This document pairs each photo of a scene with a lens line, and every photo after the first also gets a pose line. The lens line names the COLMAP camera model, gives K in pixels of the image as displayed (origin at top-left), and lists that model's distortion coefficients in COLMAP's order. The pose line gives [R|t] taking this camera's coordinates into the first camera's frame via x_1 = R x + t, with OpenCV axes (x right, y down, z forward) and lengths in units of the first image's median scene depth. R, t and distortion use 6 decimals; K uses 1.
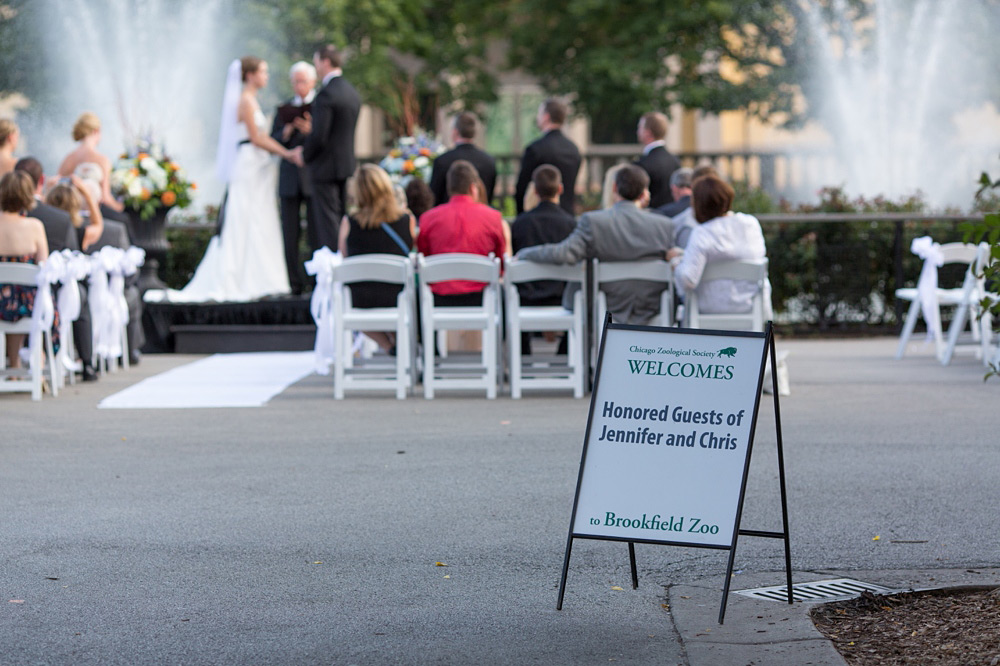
lens RADIAL K [[3772.5, 0, 499.6], [0, 3772.5, 332.9], [0, 0, 1]] dist [-0.004517, 0.000000]
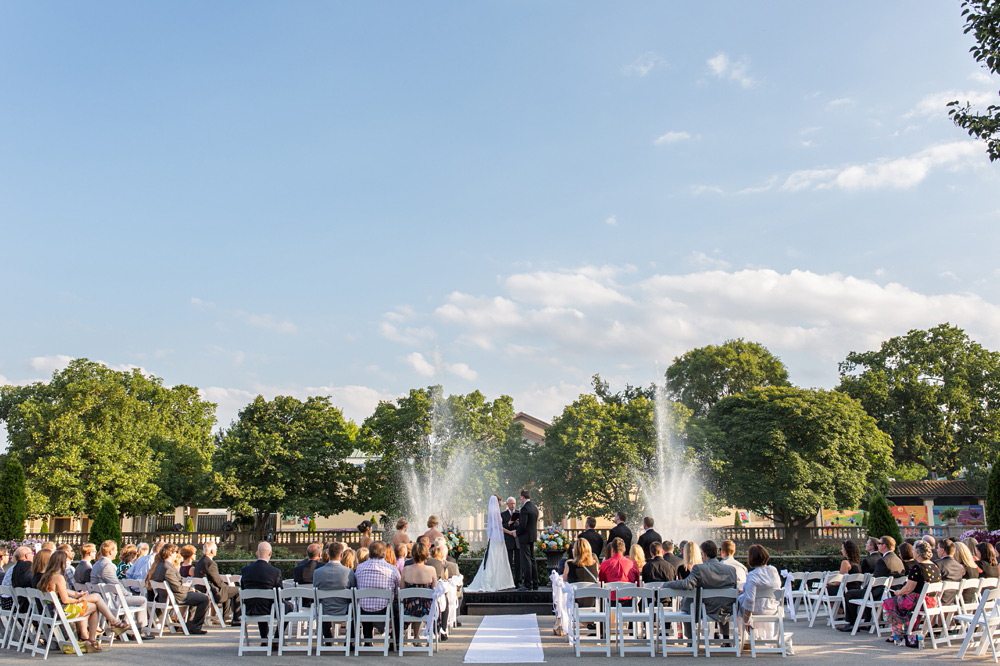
lens RADIAL K [[1022.4, 0, 500.5], [0, 1022.4, 335.2], [0, 0, 1]] dist [0.005155, 0.000000]
pose [[0.999934, 0.000597, -0.011470, -0.073204], [-0.003245, 0.972635, -0.232315, -0.021569], [0.011018, 0.232337, 0.972573, 0.387956]]
